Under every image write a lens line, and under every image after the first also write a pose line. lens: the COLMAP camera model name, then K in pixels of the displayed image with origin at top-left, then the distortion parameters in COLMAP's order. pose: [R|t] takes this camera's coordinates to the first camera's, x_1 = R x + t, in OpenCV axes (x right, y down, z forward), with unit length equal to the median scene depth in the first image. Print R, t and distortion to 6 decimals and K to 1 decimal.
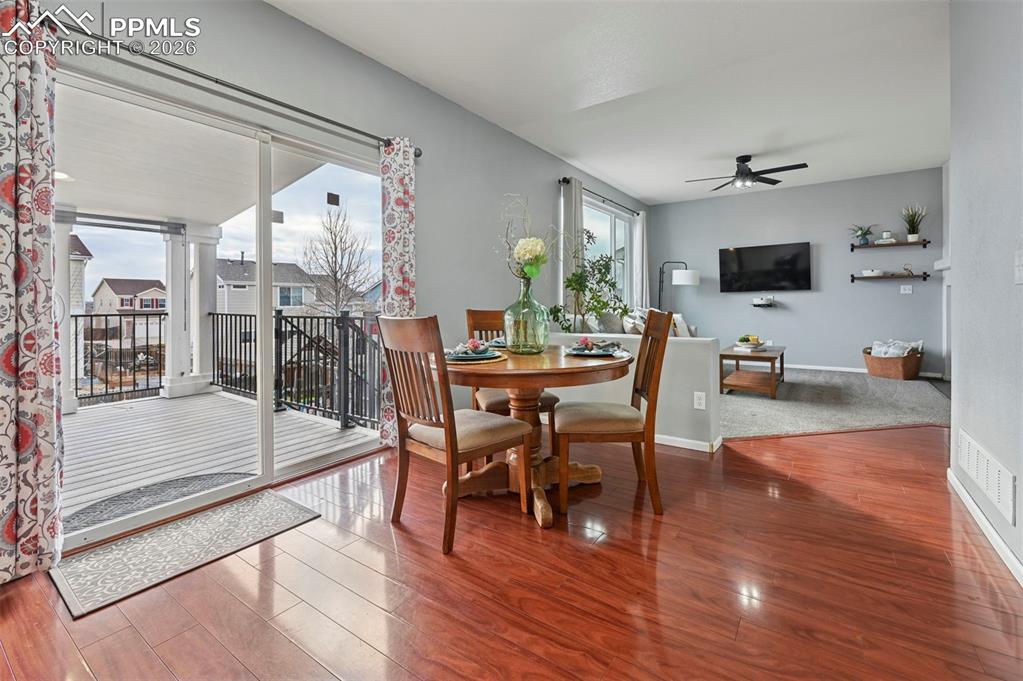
lens RADIAL K [[435.5, 0, 529.1], [0, 435.5, 298.5], [0, 0, 1]] dist [-0.000086, -0.000806]
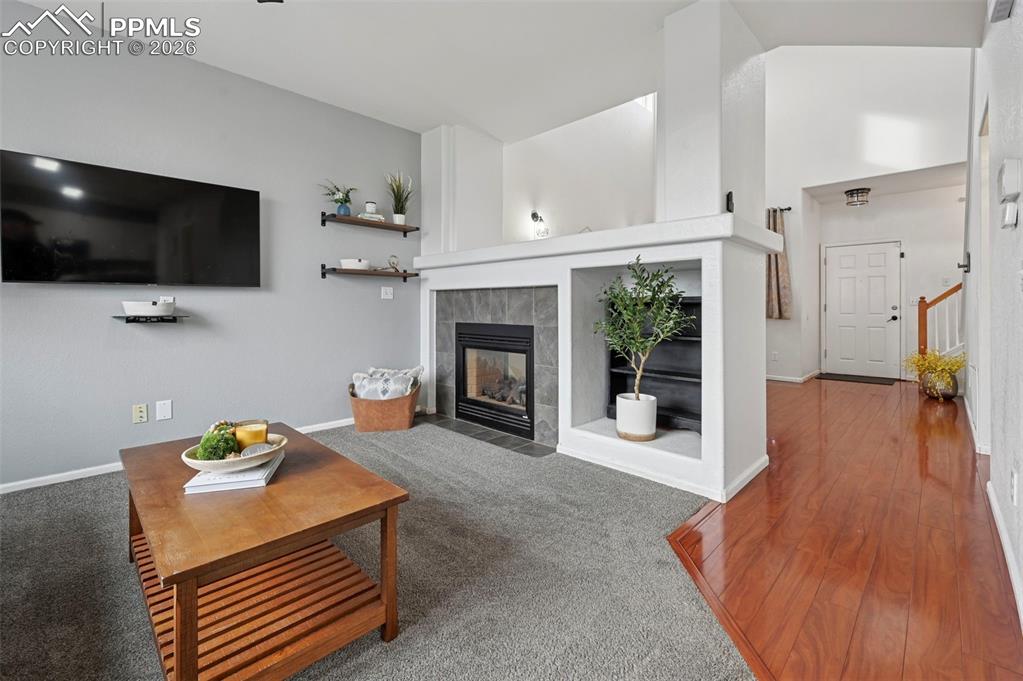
lens RADIAL K [[435.5, 0, 531.2], [0, 435.5, 308.8], [0, 0, 1]] dist [-0.000086, -0.000806]
pose [[0.155468, 0.004666, 0.987830, 0.214645], [-0.008842, 0.999955, -0.003332, 0.004554], [-0.987801, -0.008216, 0.155503, 0.658948]]
